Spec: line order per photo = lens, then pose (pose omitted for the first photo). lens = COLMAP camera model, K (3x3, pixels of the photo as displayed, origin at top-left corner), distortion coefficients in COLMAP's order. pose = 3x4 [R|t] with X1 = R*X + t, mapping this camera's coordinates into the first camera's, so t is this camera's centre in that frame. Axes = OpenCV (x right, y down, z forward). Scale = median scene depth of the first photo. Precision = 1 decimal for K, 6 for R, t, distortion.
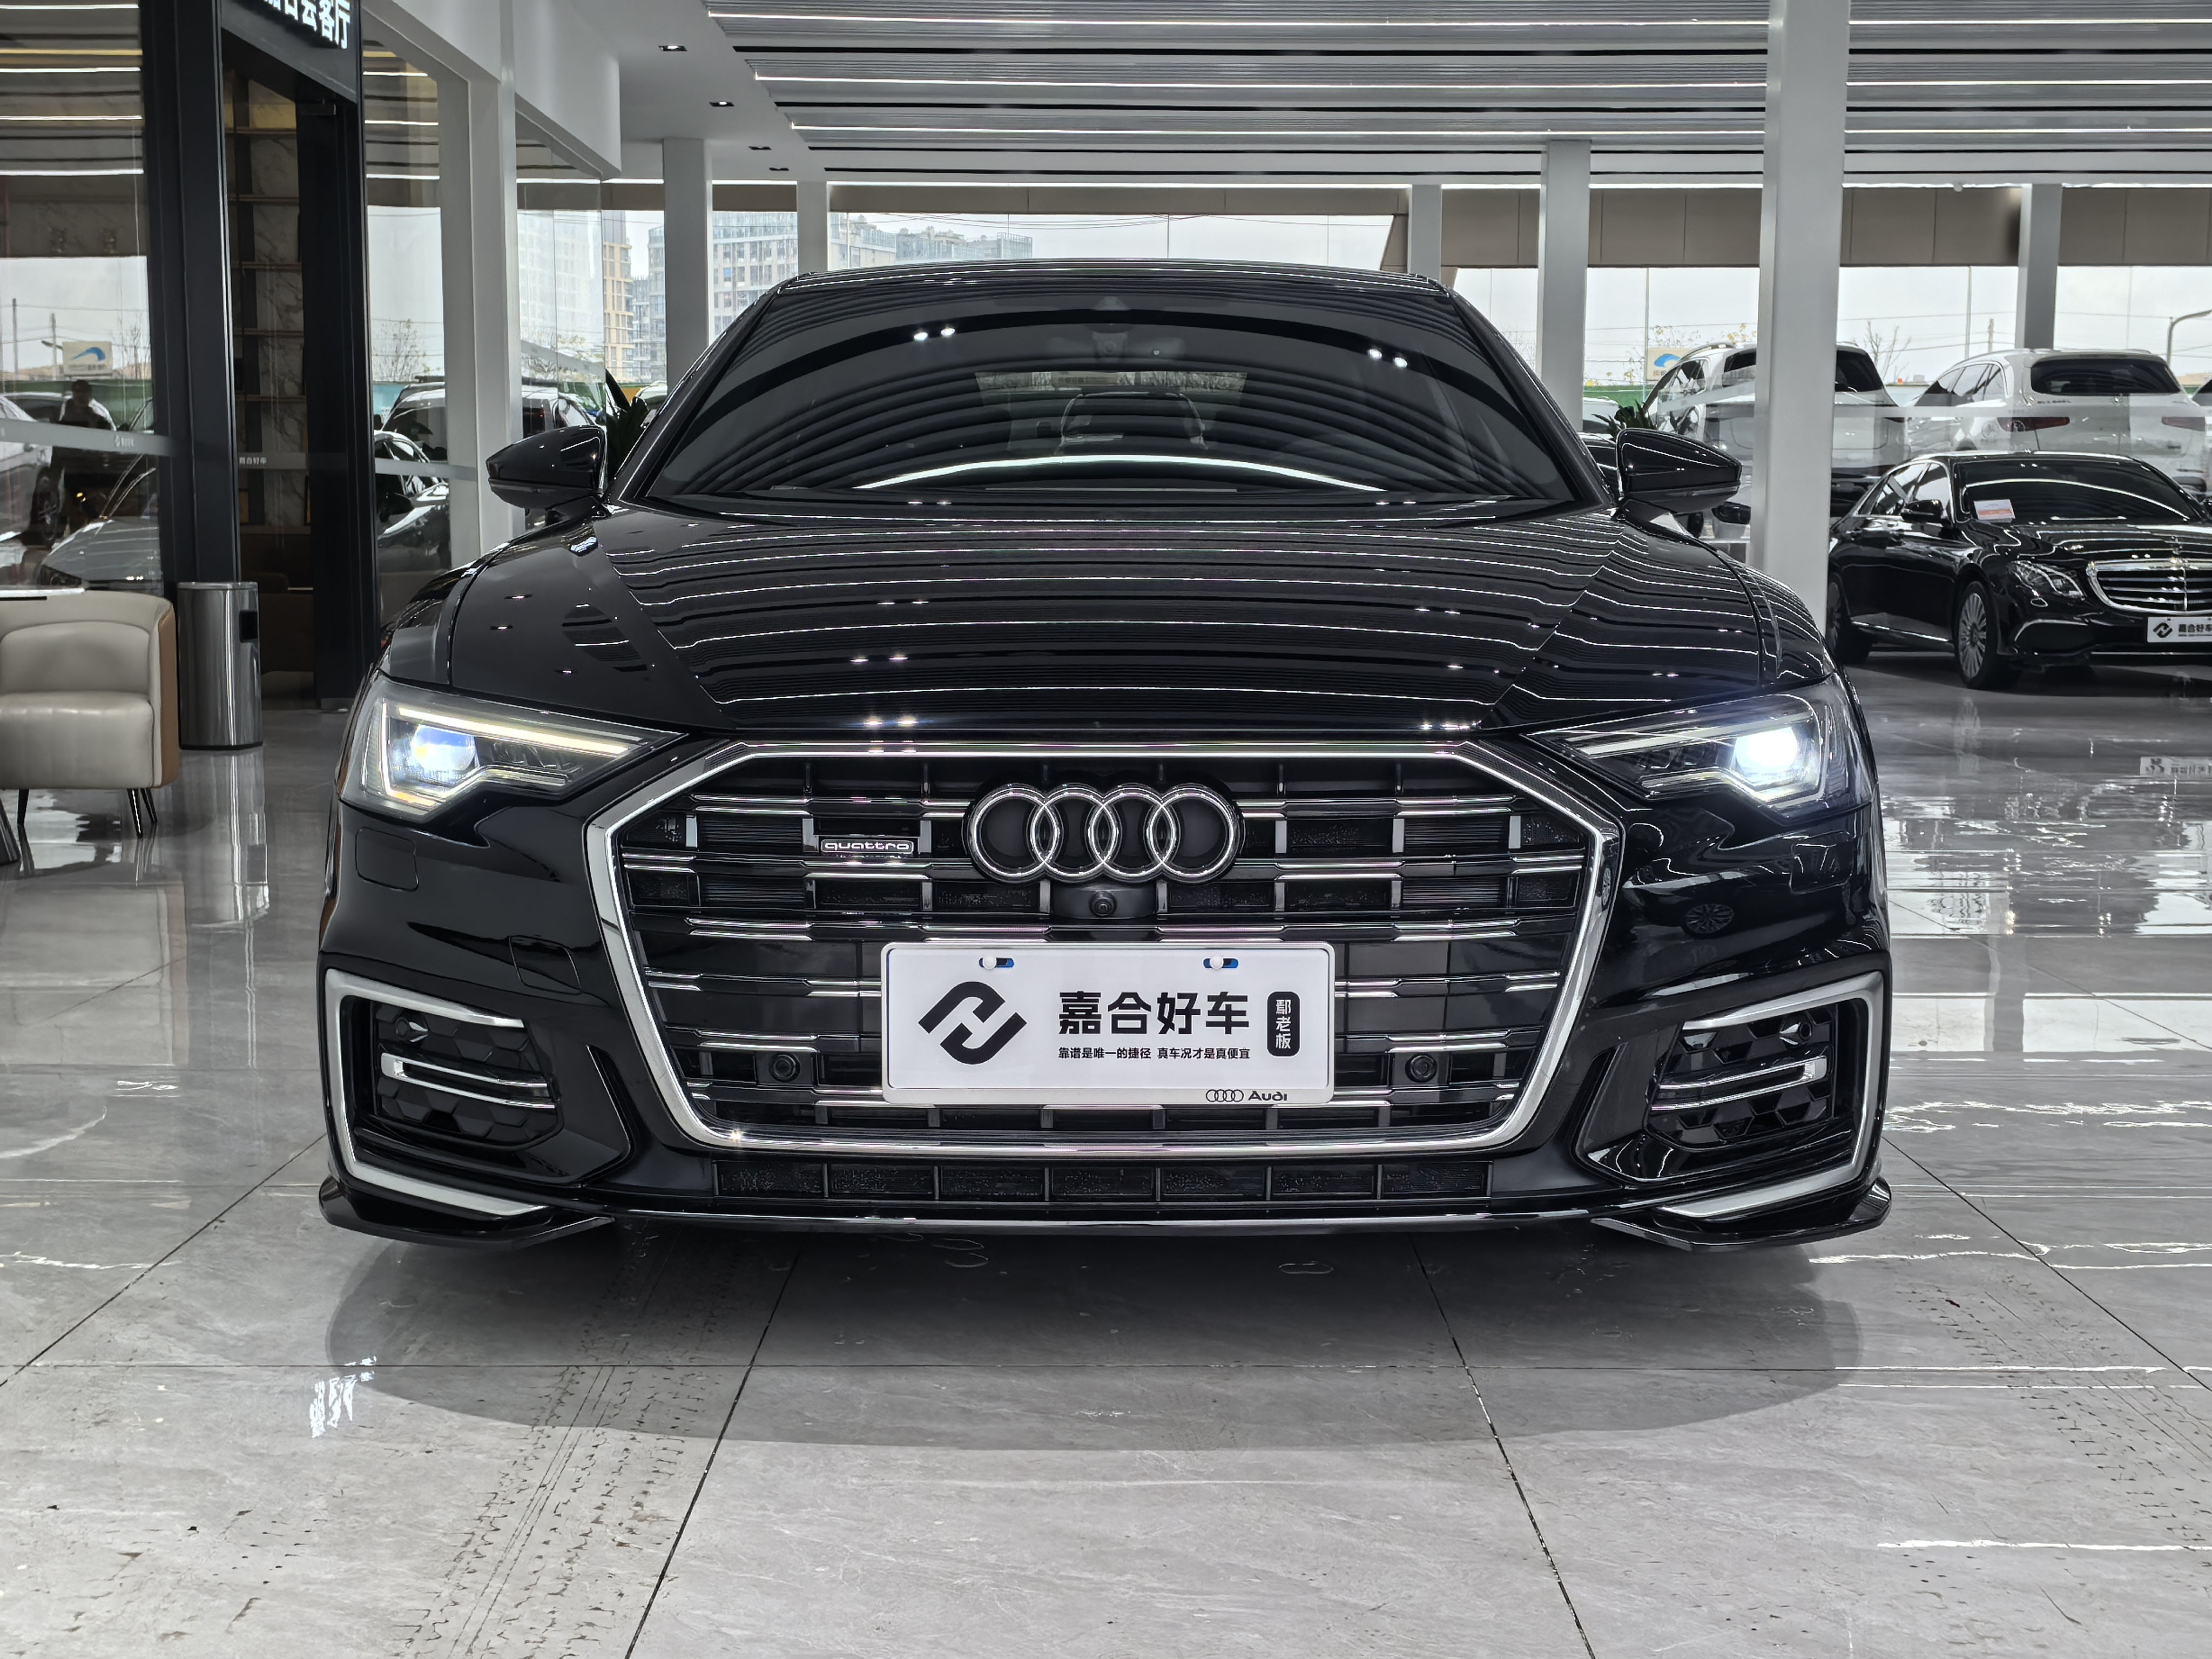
lens RADIAL K [[2649.7, 0, 1120.8], [0, 2649.7, 828.7], [0, 0, 1]] dist [0.060518, 0.000000]
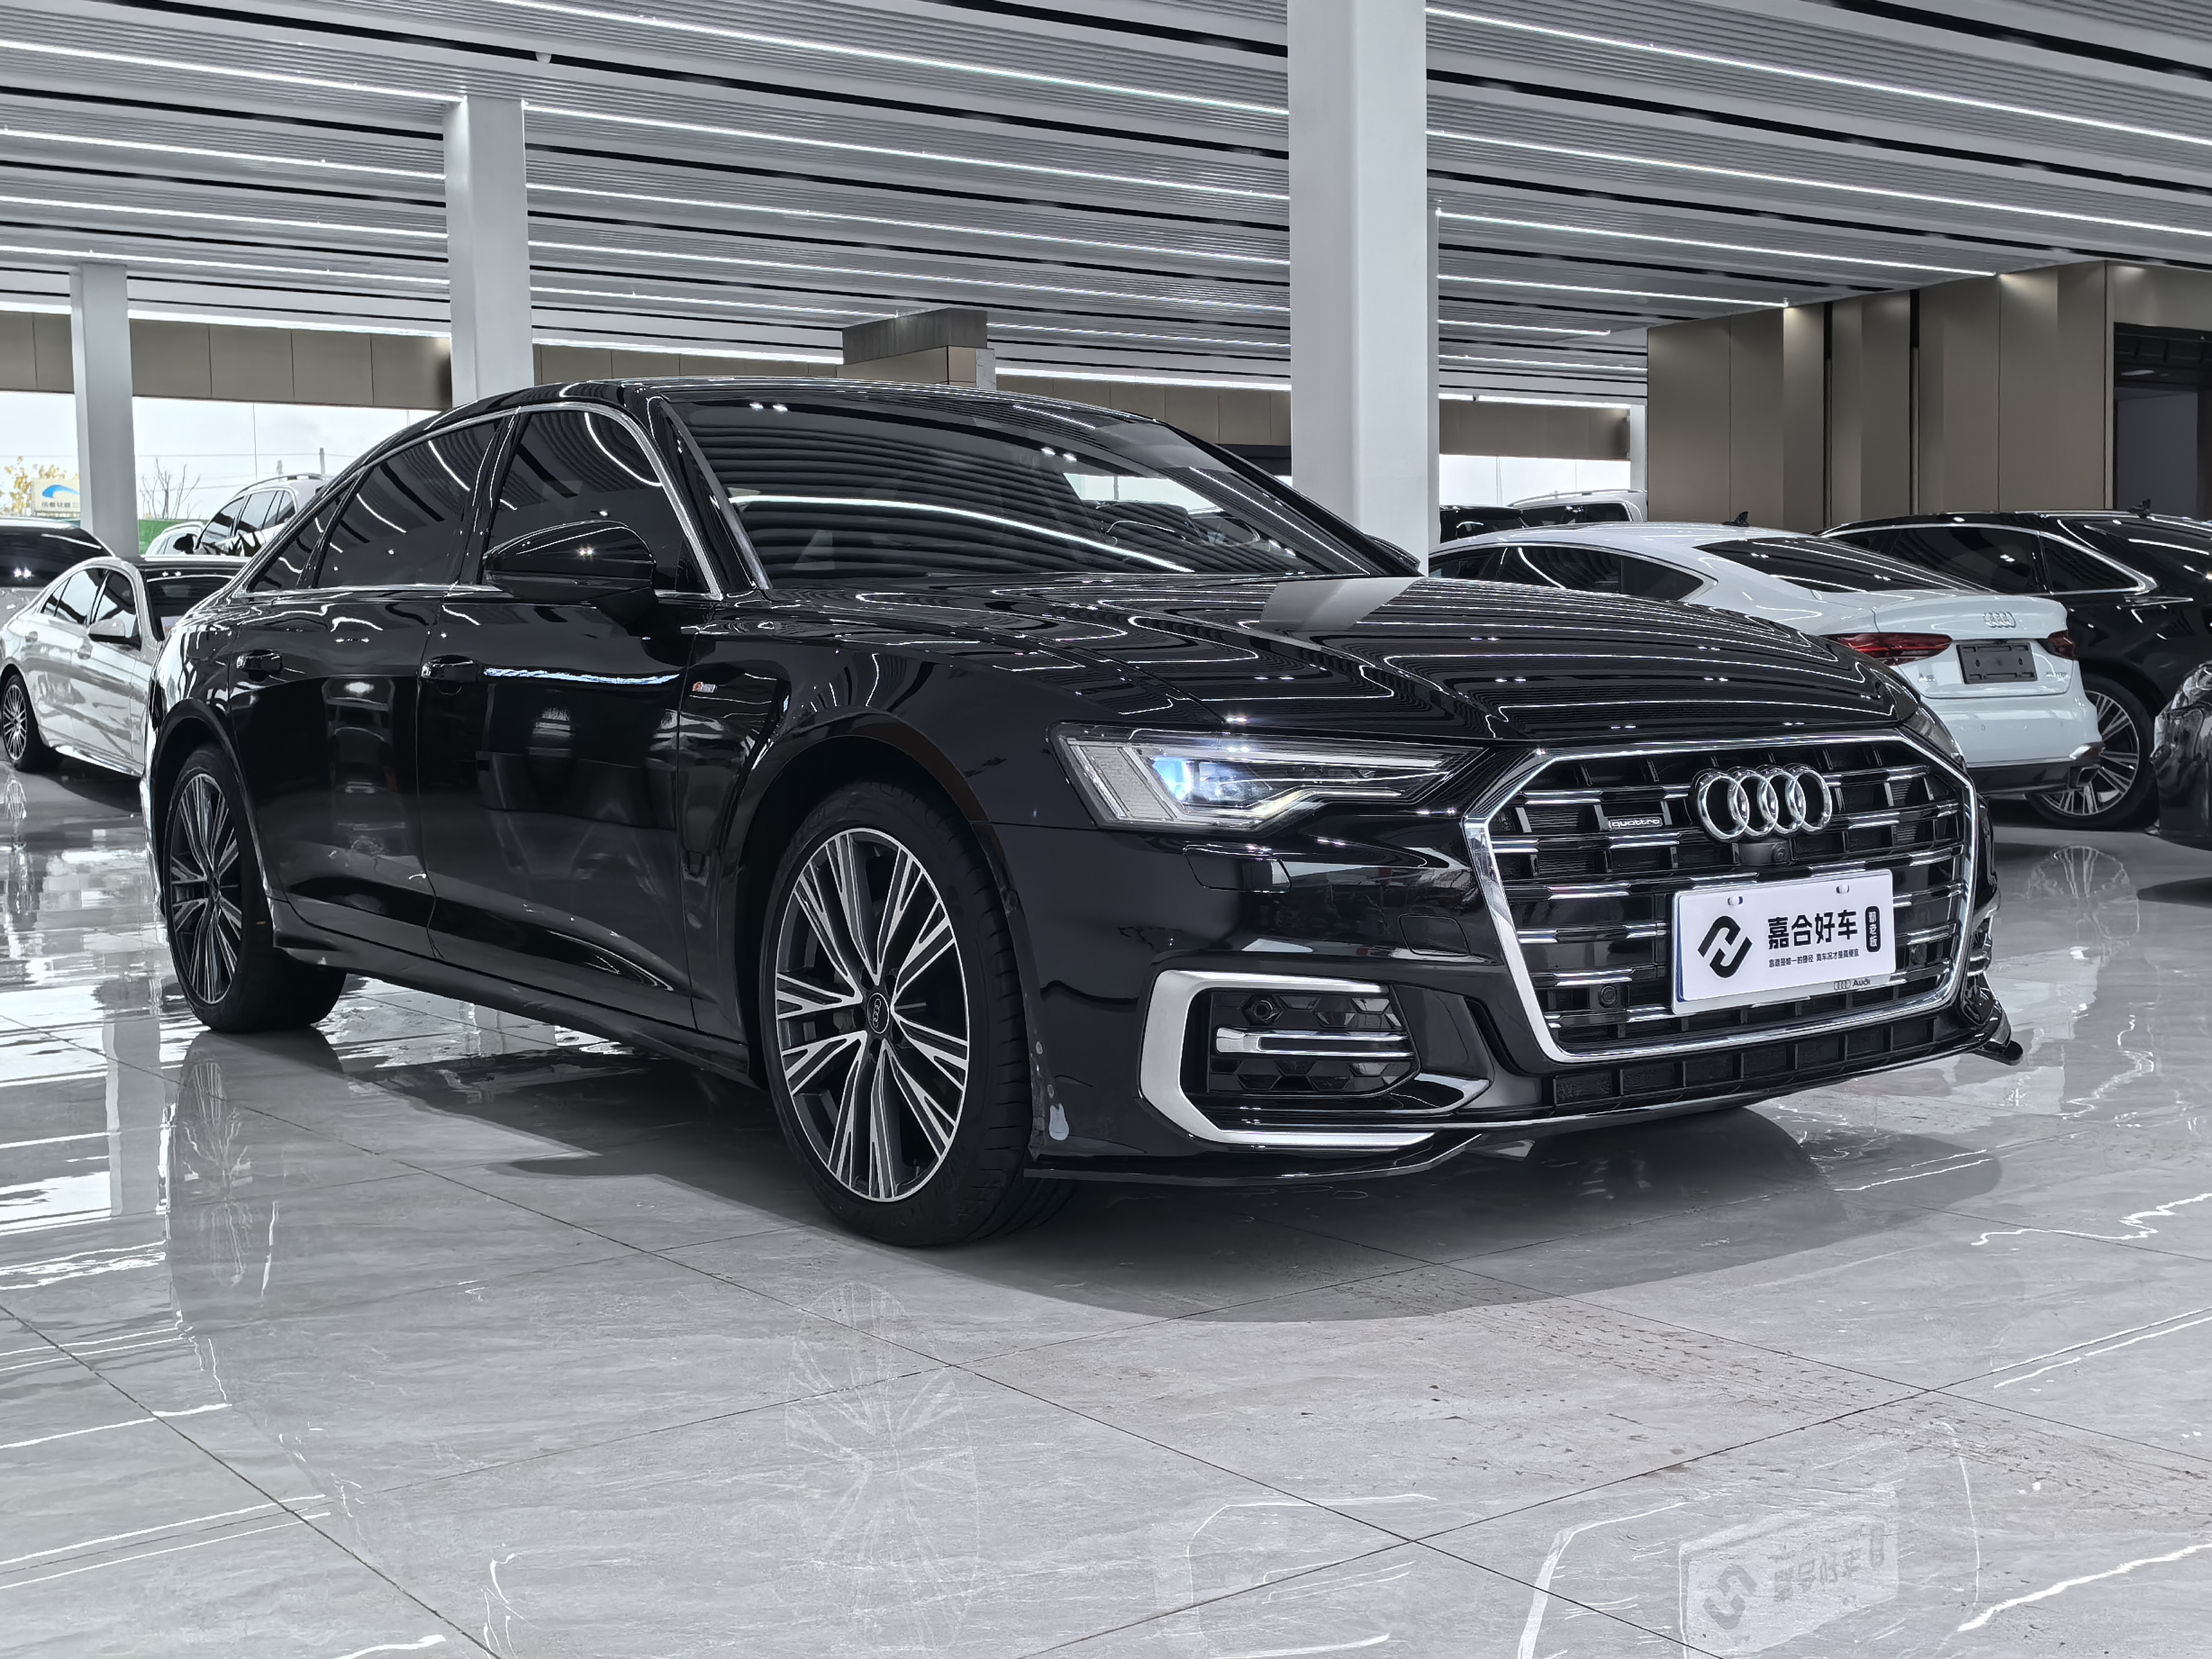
lens RADIAL K [[2649.7, 0, 1111.5], [0, 2649.7, 841.9], [0, 0, 1]] dist [0.060518, 0.000000]
pose [[0.802643, -0.060751, 0.593358, -1.101492], [0.089719, 0.995778, -0.019410, 0.018452], [-0.589673, 0.068814, 0.804705, 0.093557]]
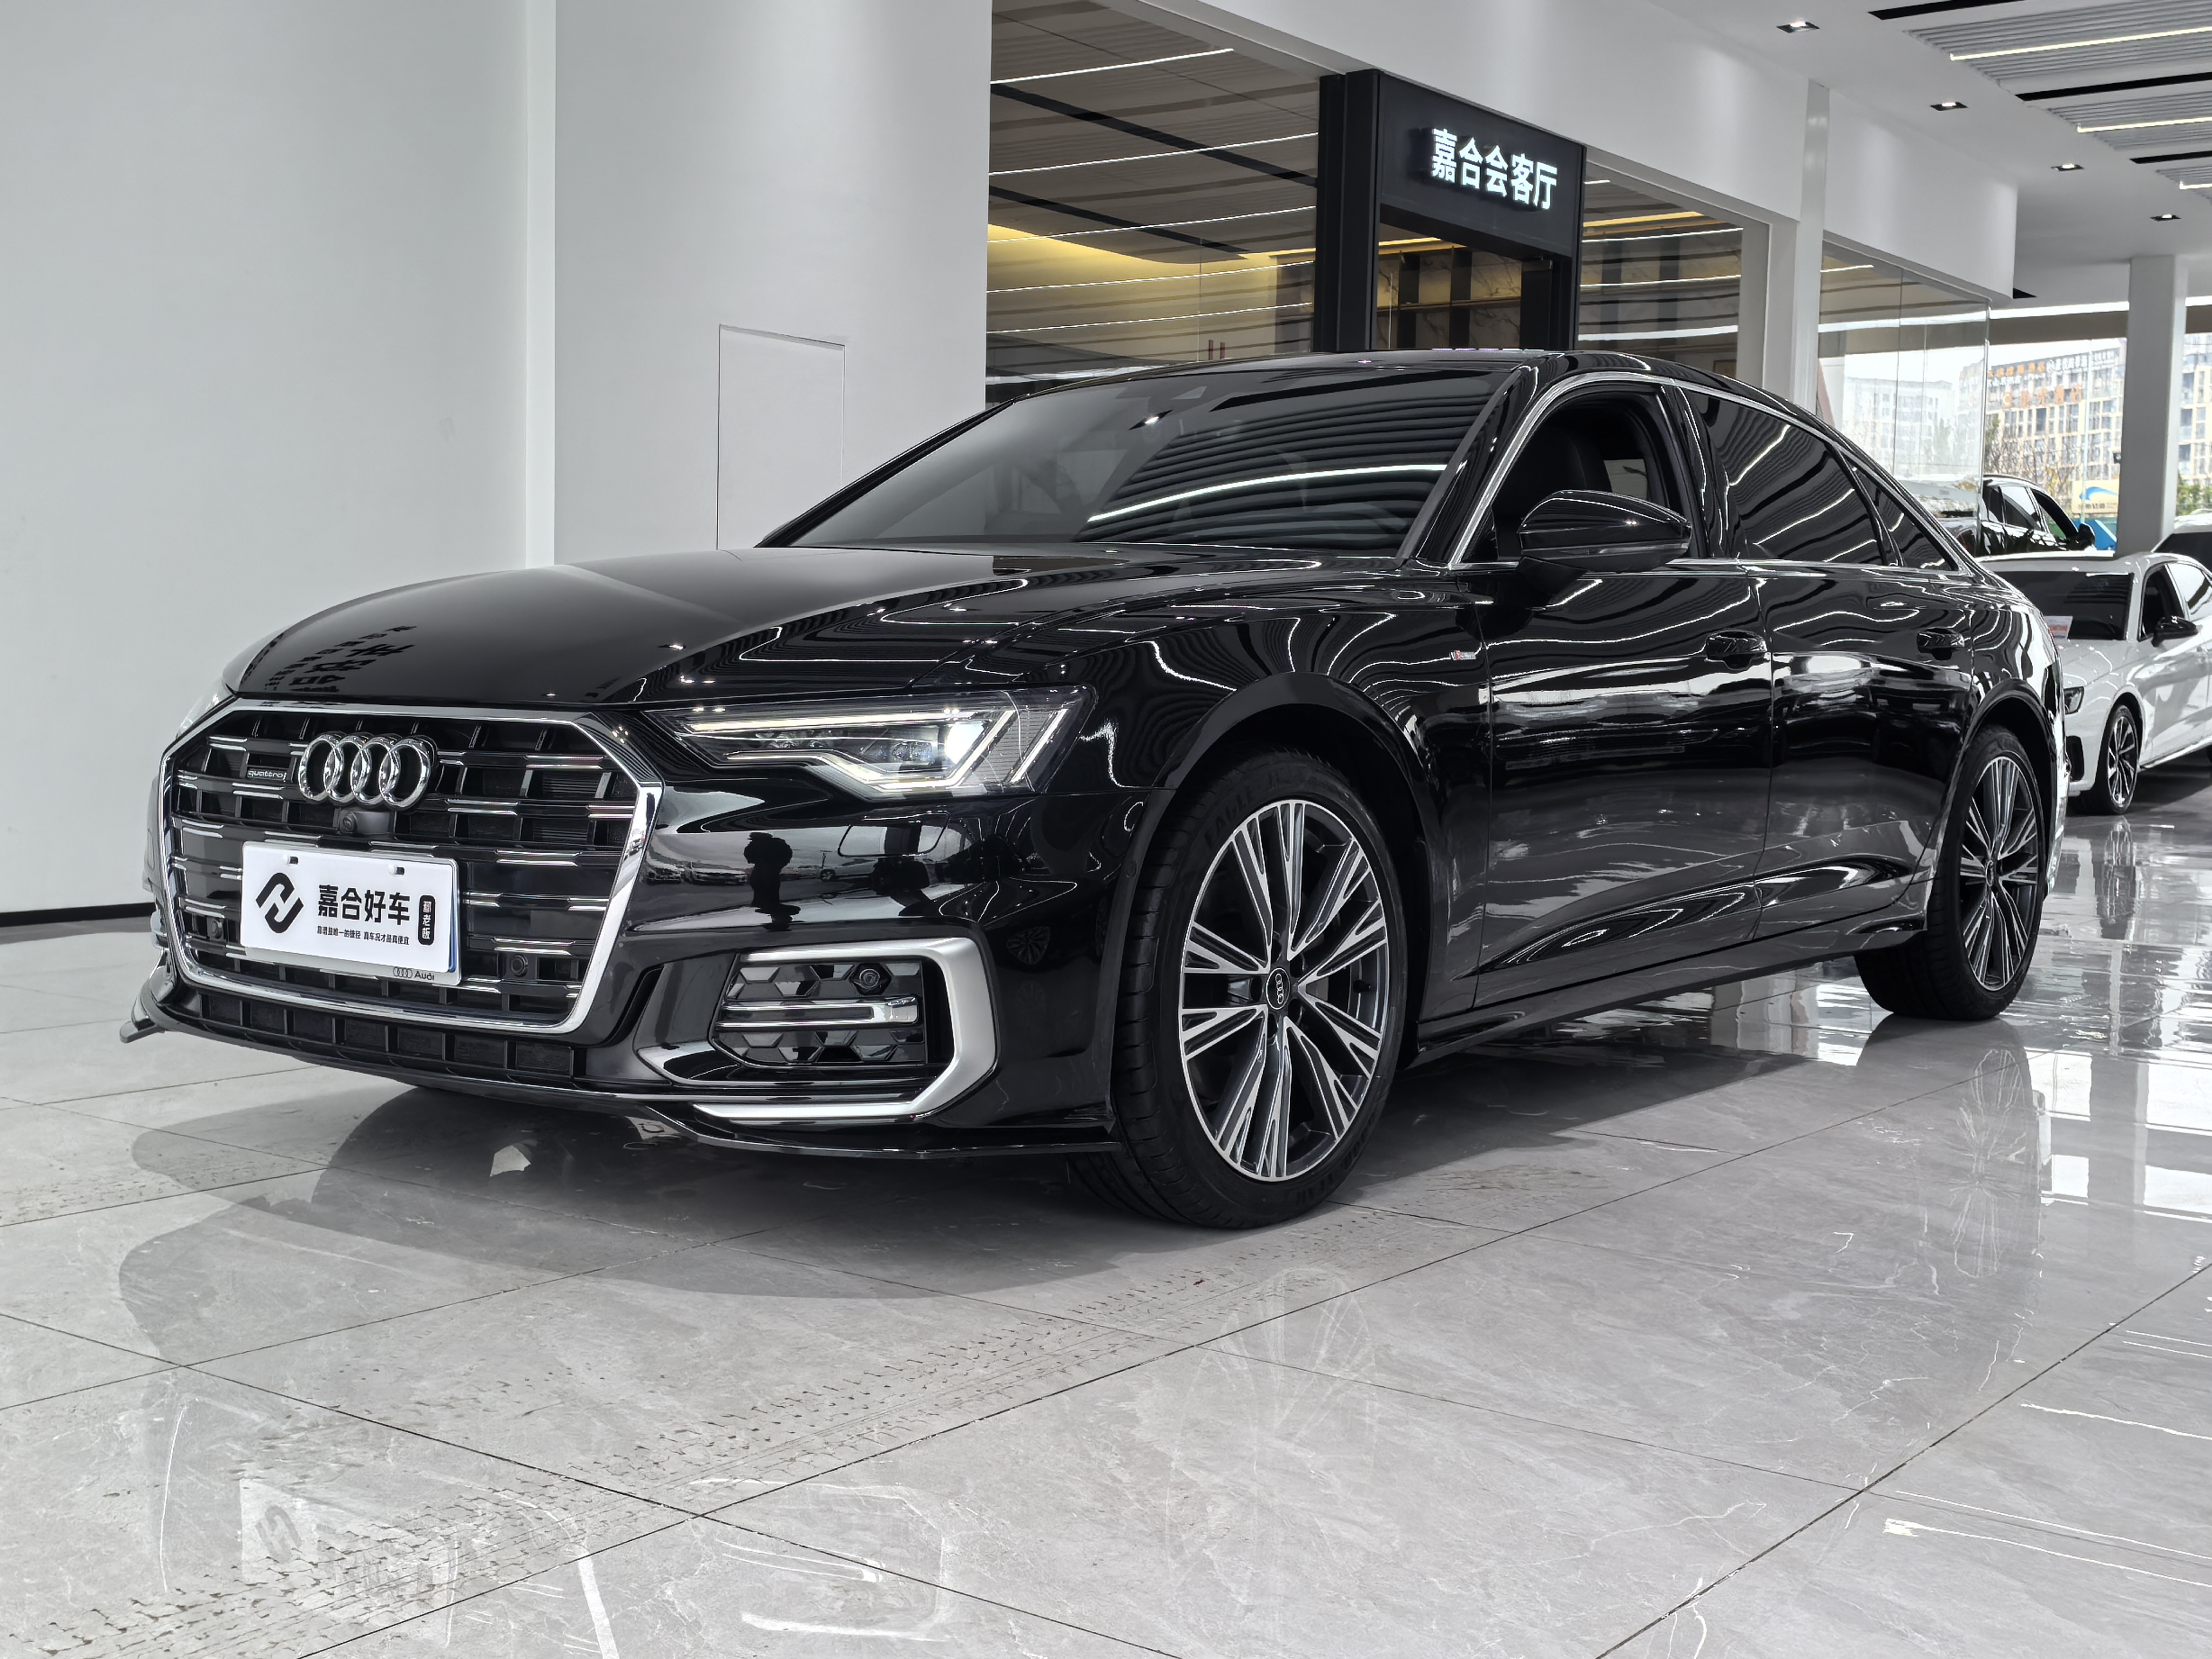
lens RADIAL K [[2649.7, 0, 1111.4], [0, 2649.7, 824.9], [0, 0, 1]] dist [0.060518, 0.000000]
pose [[0.799518, 0.050759, -0.598493, 1.112393], [-0.084005, 0.996079, -0.027742, 0.034905], [0.594738, 0.072457, 0.800647, 0.146156]]
